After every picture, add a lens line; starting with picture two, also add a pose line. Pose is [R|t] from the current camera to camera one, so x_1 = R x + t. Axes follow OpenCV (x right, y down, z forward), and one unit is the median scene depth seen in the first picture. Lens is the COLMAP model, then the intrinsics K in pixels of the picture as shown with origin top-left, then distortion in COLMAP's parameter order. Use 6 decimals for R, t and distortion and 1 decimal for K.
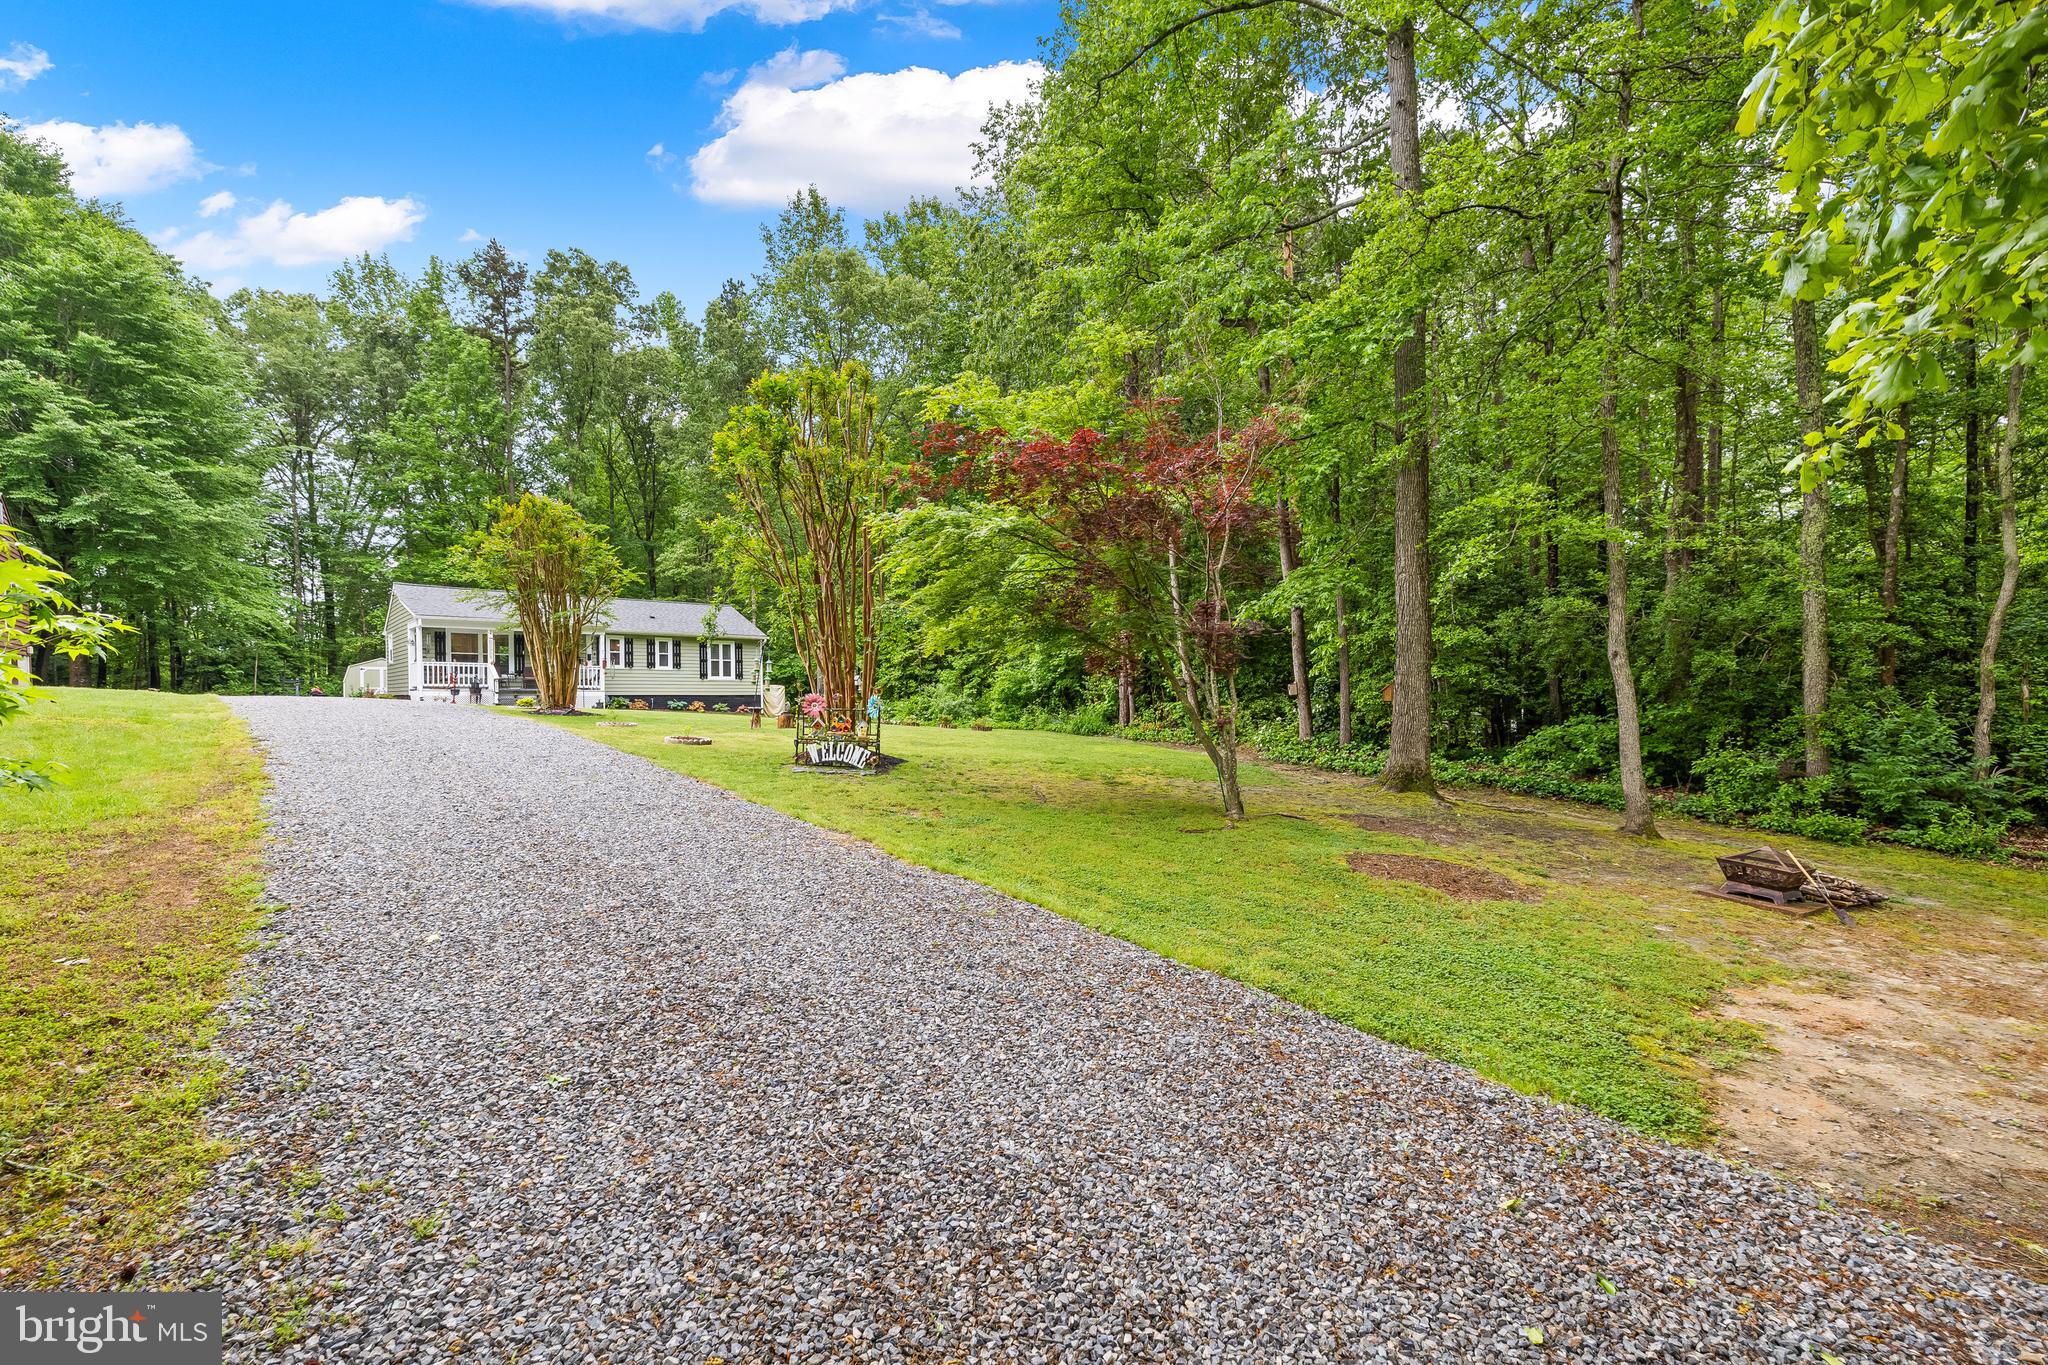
lens RADIAL K [[861.5, 0, 1022.1], [0, 861.5, 721.0], [0, 0, 1]] dist [0.000038, 0.000059]
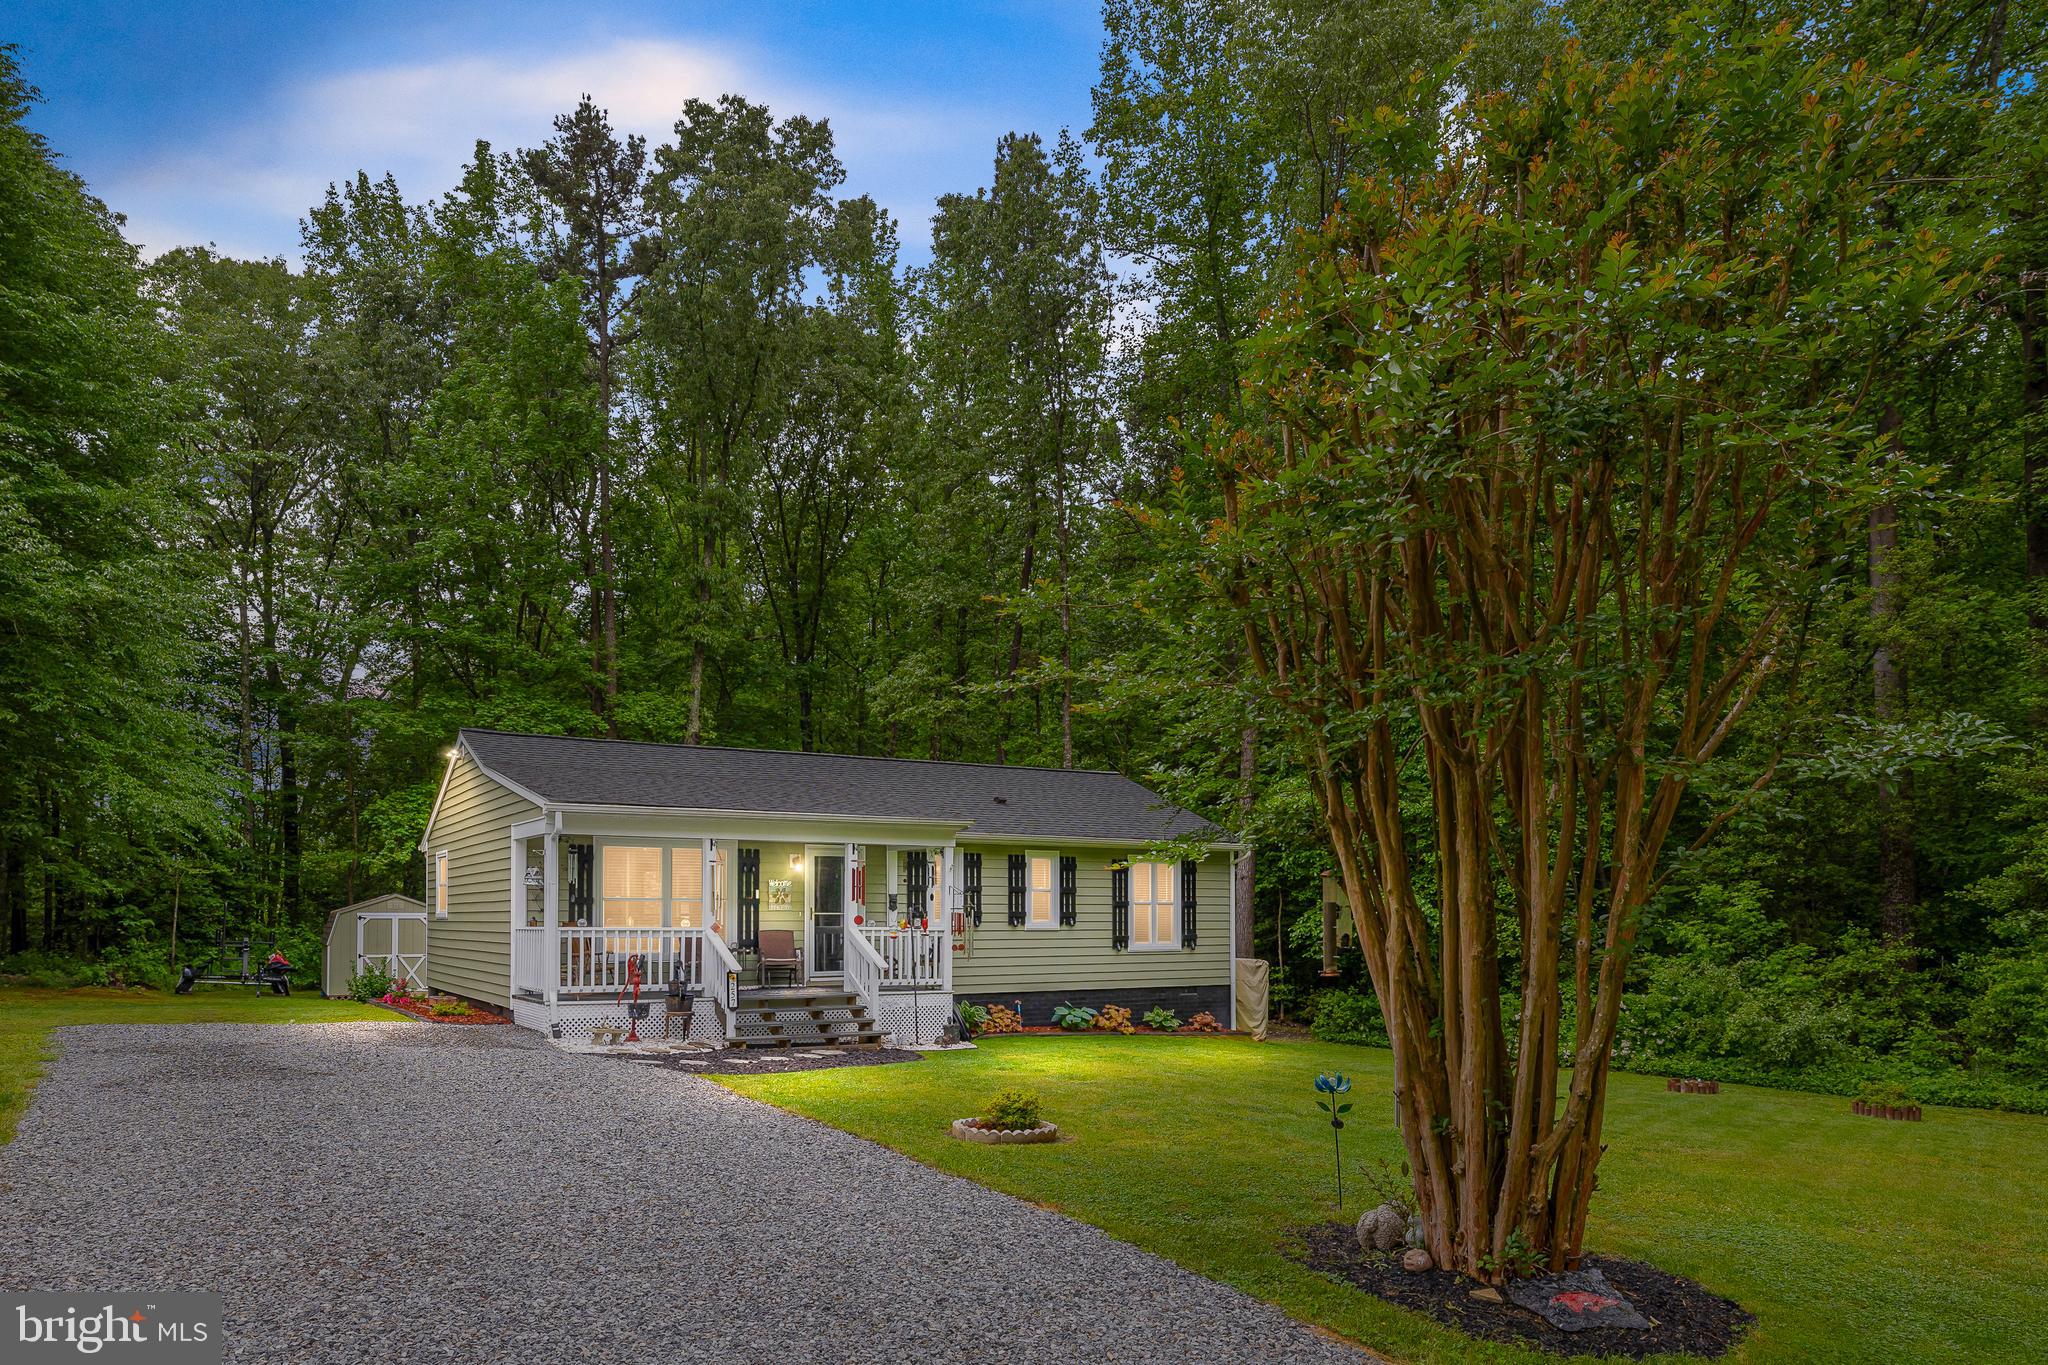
lens RADIAL K [[1305.1, 0, 944.2], [0, 1305.1, 915.1], [0, 0, 1]] dist [-0.001467, -0.001960]
pose [[0.980765, -0.001381, -0.195187, -0.337462], [-0.005390, 0.999402, -0.034156, -0.044463], [0.195117, 0.034551, 0.980171, 0.383405]]
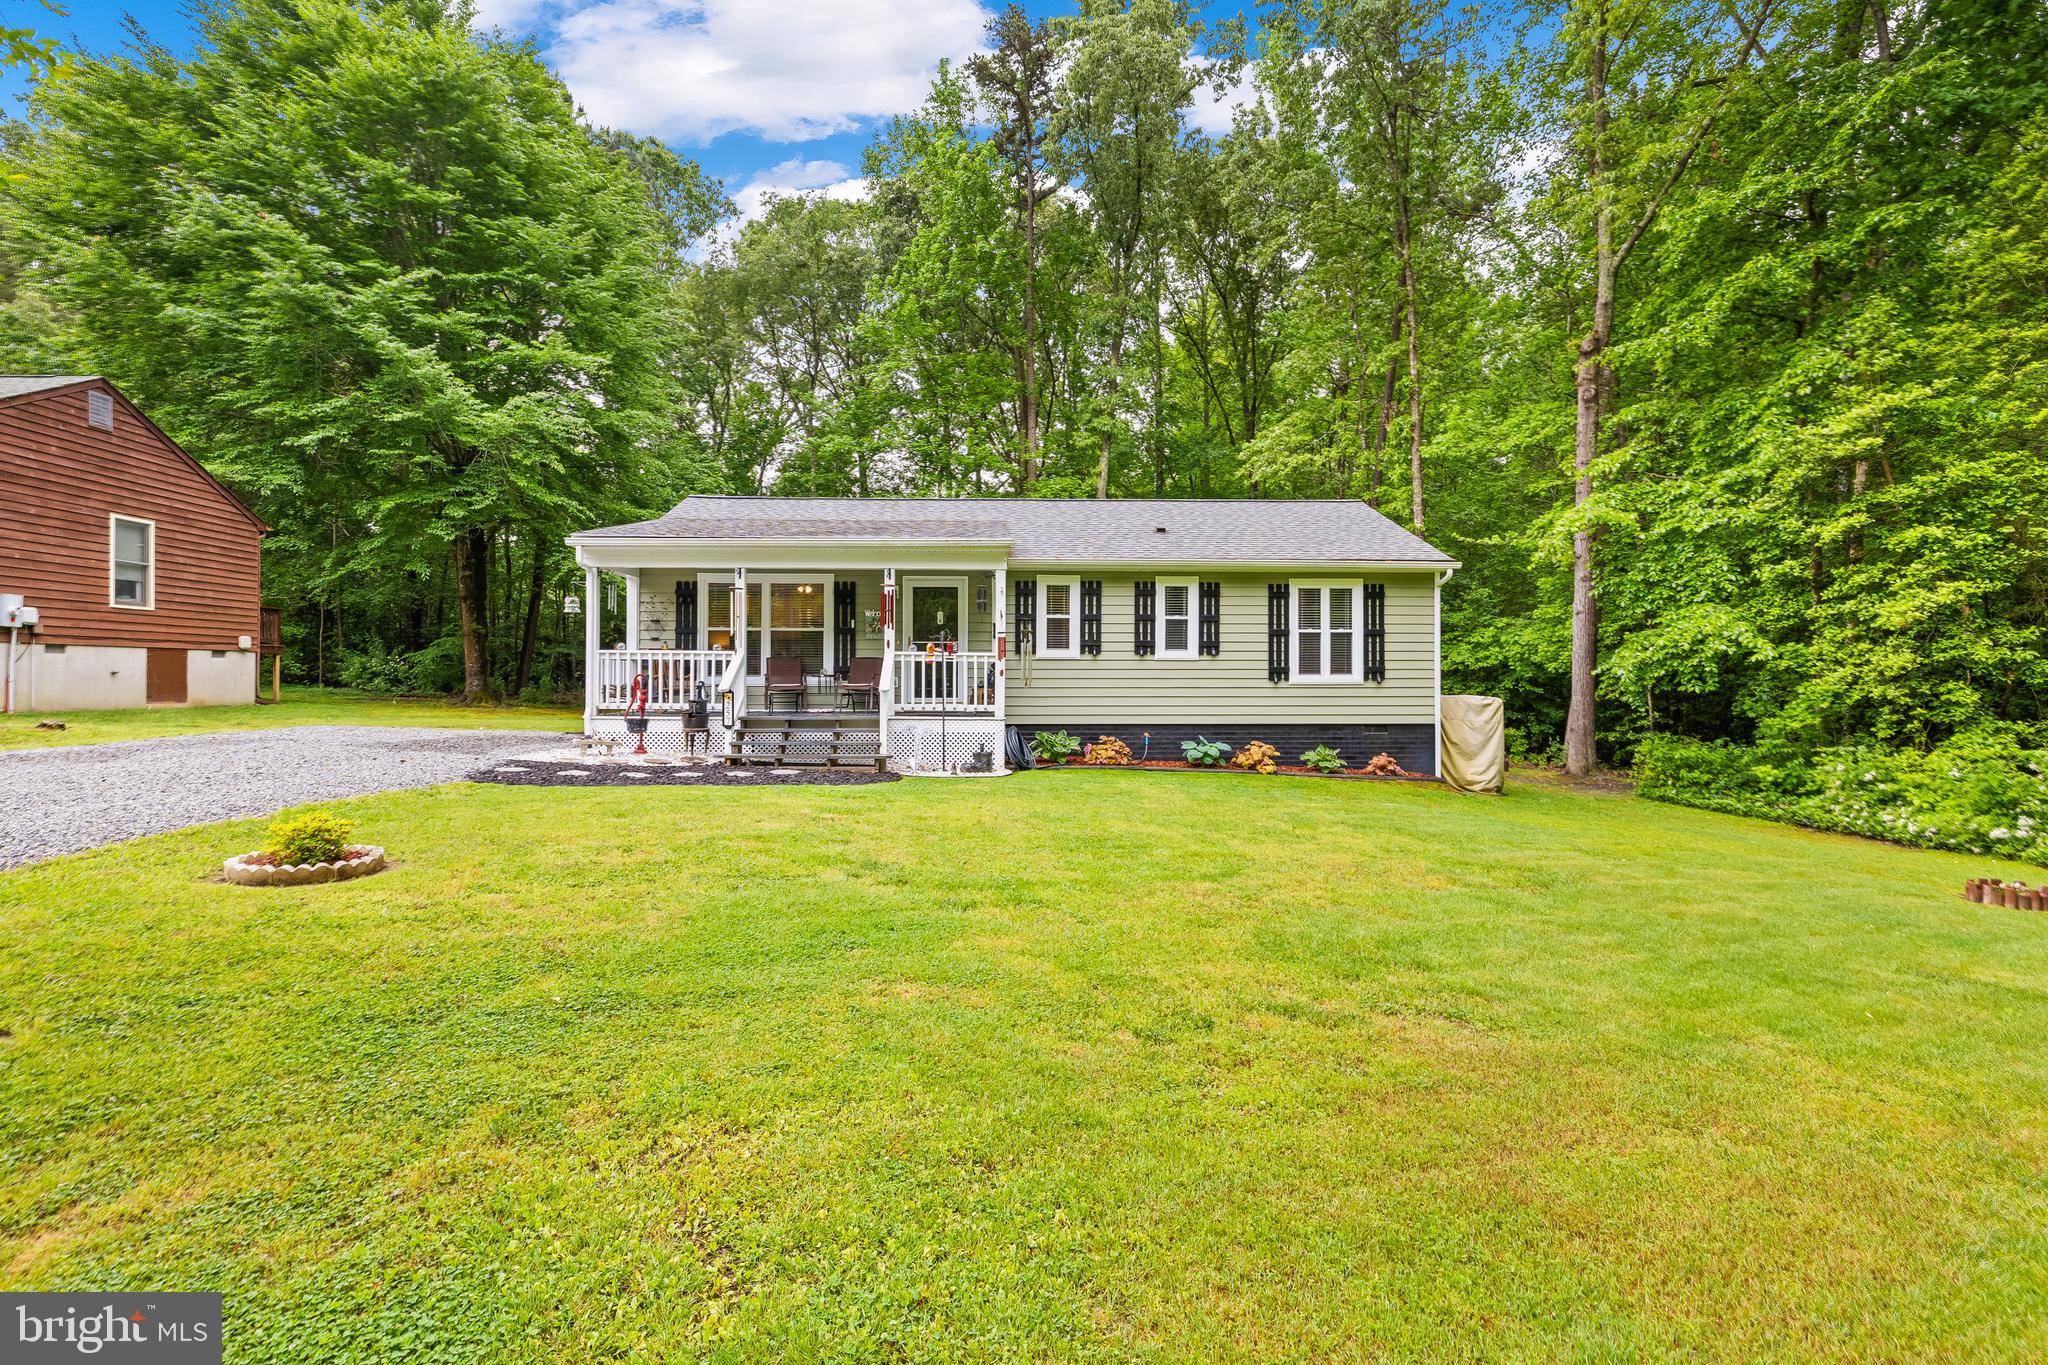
lens RADIAL K [[994.1, 0, 1016.7], [0, 994.1, 658.3], [0, 0, 1]] dist [-0.001037, 0.000280]
pose [[0.771261, -0.009790, -0.636443, -0.184725], [-0.021650, 0.998900, -0.041601, -0.039259], [0.636150, 0.045864, 0.770201, 0.603410]]
